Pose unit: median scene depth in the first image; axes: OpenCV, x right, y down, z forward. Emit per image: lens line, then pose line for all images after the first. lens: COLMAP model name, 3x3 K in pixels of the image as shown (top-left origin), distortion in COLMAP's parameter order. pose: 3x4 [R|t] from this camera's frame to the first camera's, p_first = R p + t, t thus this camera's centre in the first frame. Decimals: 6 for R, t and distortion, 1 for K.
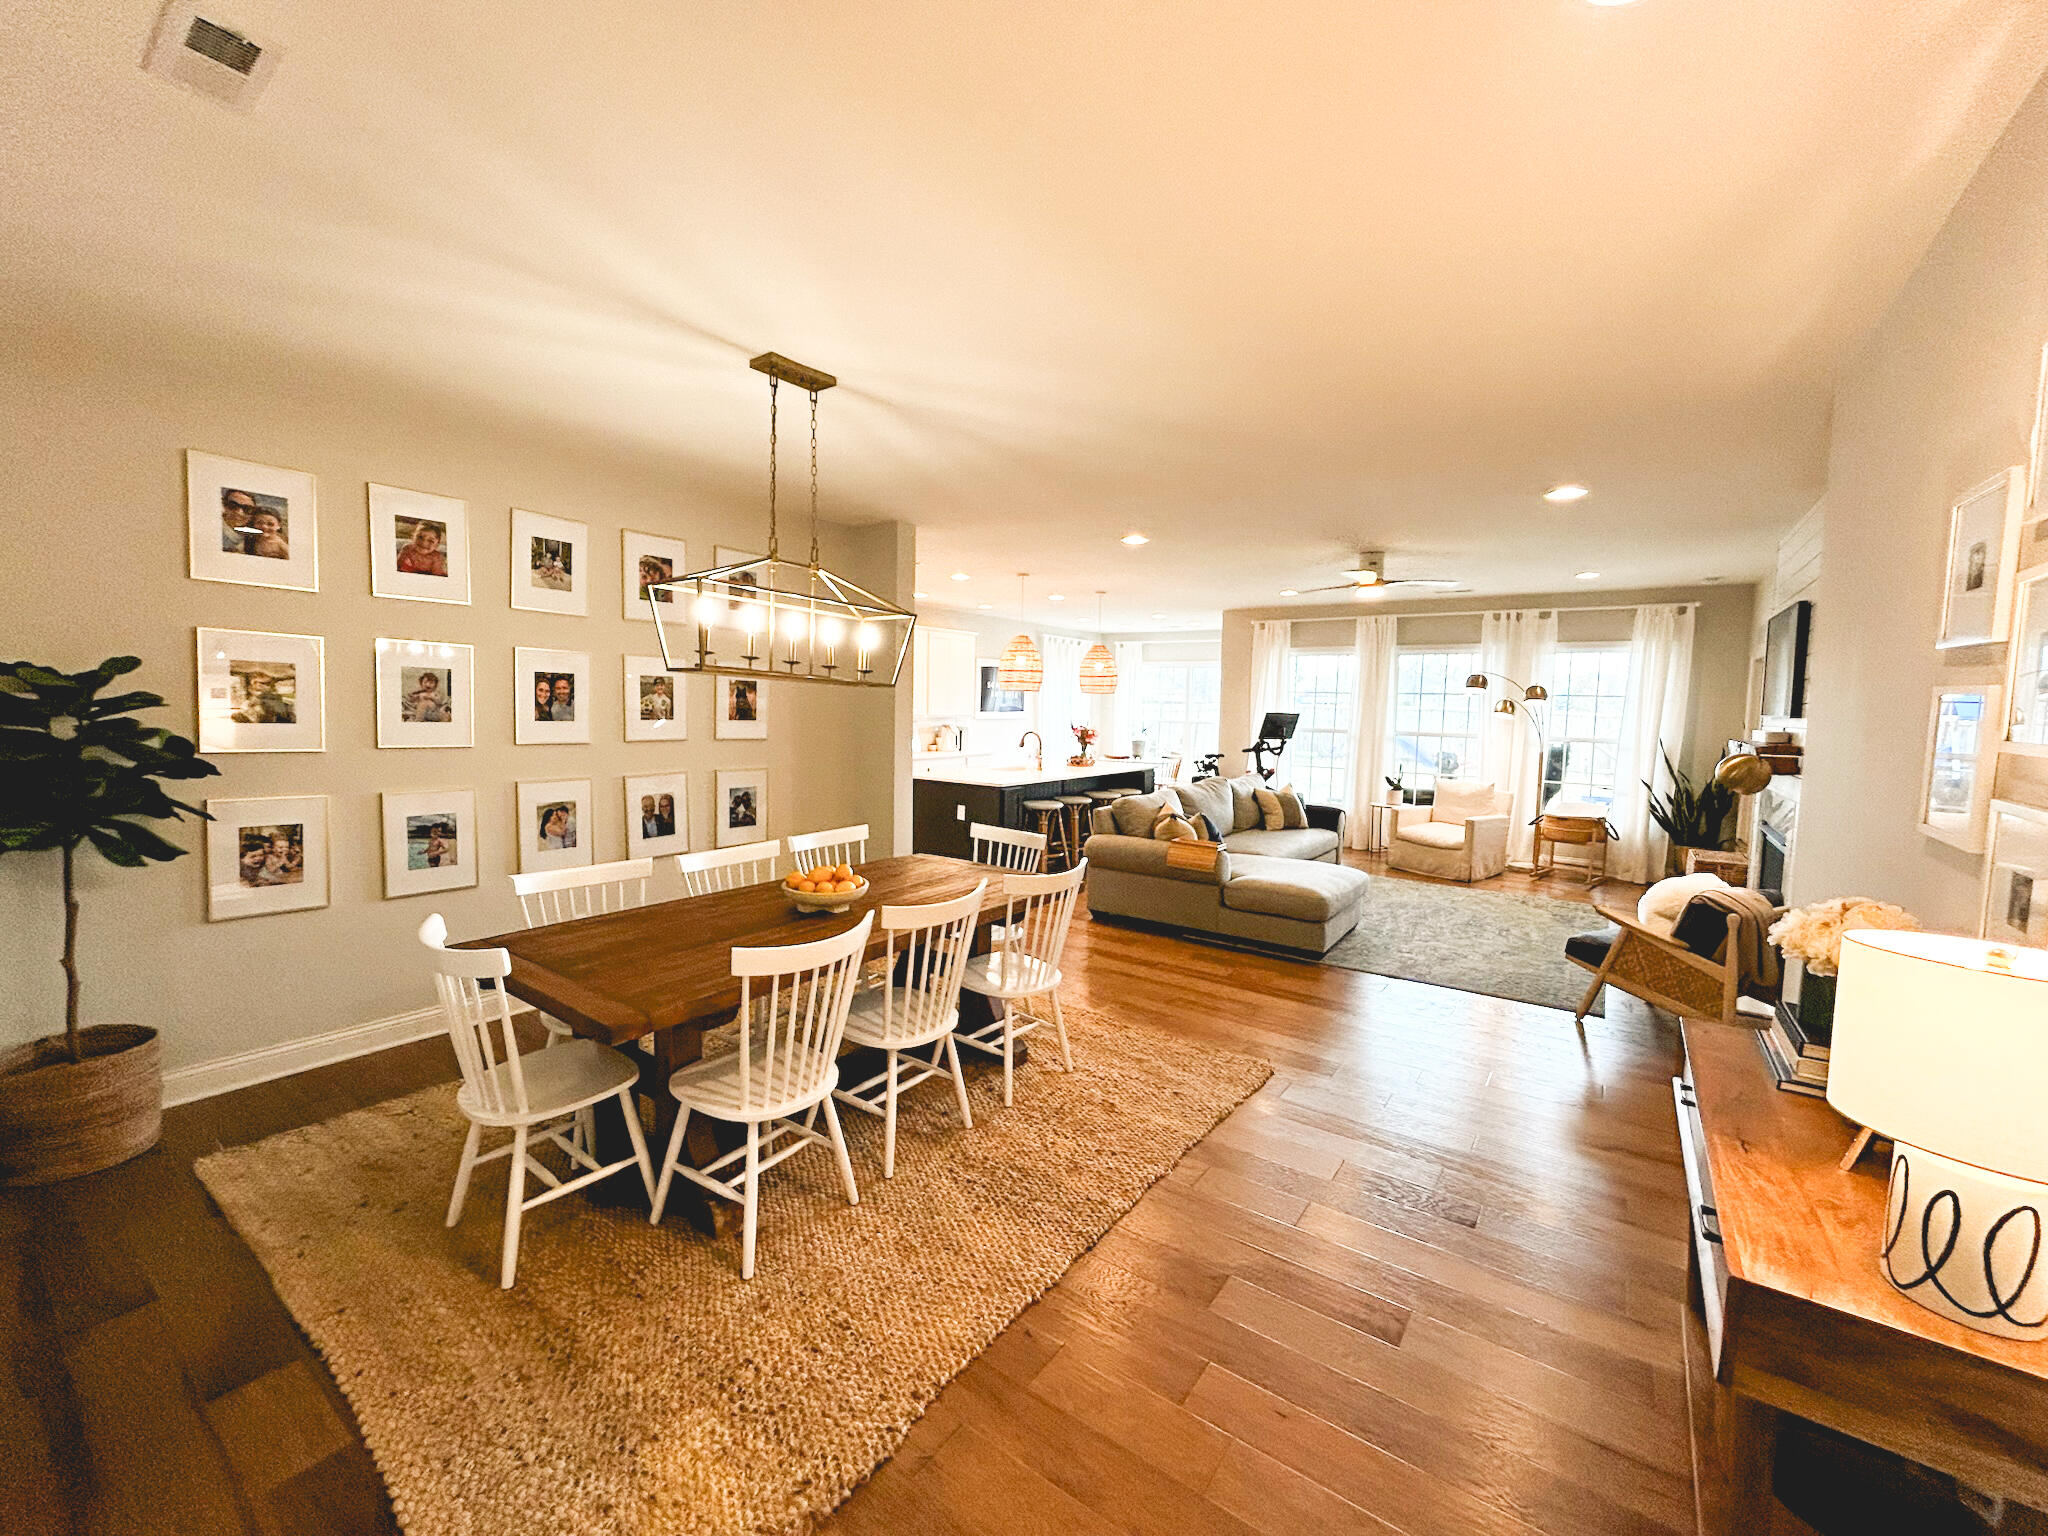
lens RADIAL K [[828.5, 0, 1024.3], [0, 828.5, 760.2], [0, 0, 1]] dist [-0.002505, 0.000924]
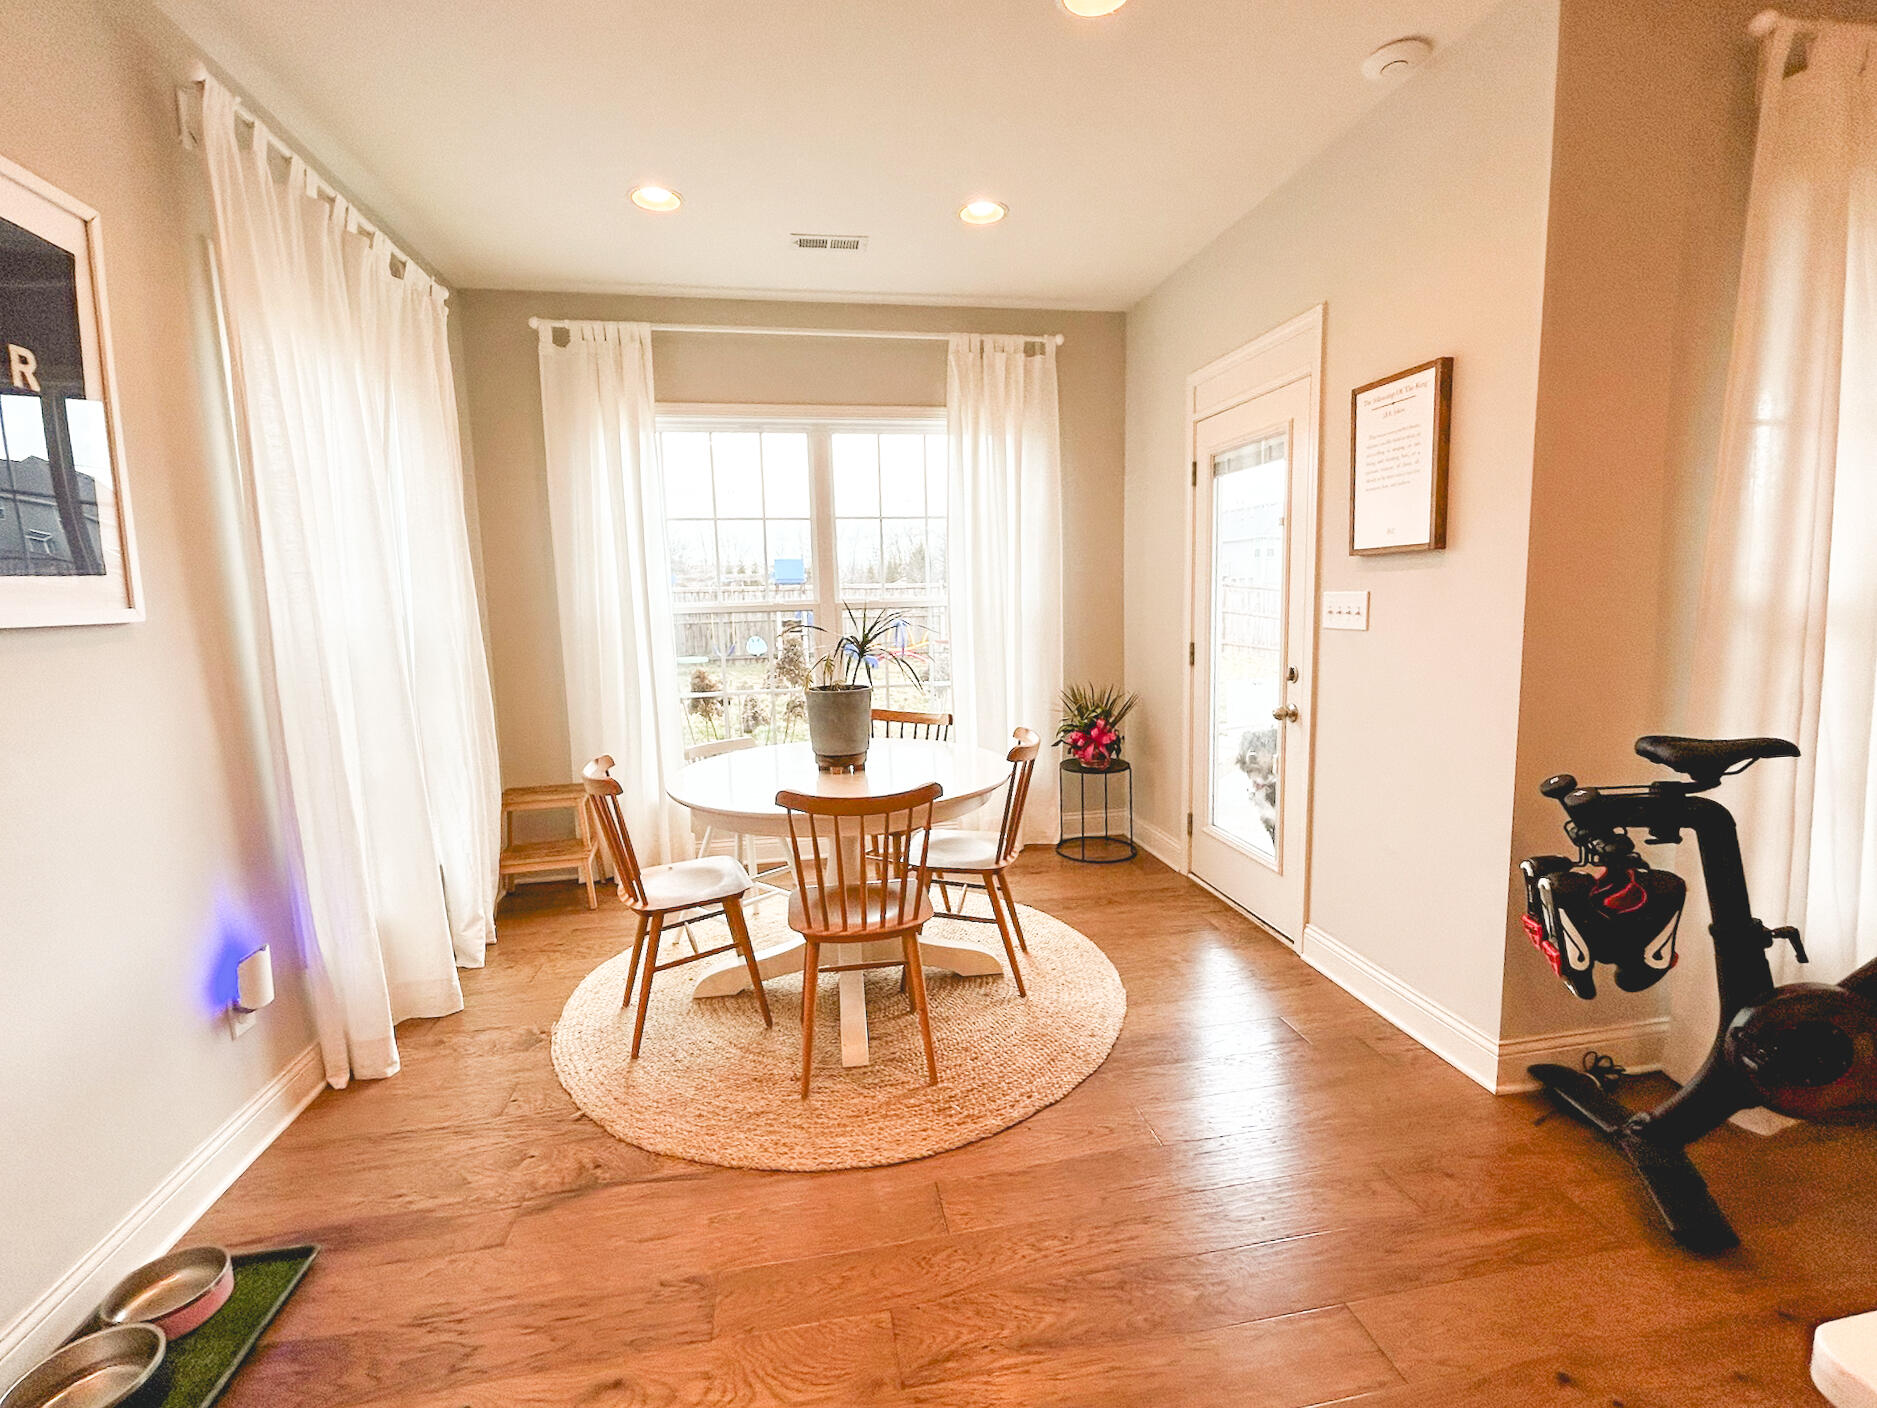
lens RADIAL K [[827.3, 0, 938.5], [0, 827.3, 699.5], [0, 0, 1]] dist [0.000897, -0.000086]
pose [[0.690733, -0.129644, 0.711393, -0.008801], [0.092164, 0.991557, 0.091214, -0.062429], [-0.717212, 0.002560, 0.696850, 1.308951]]
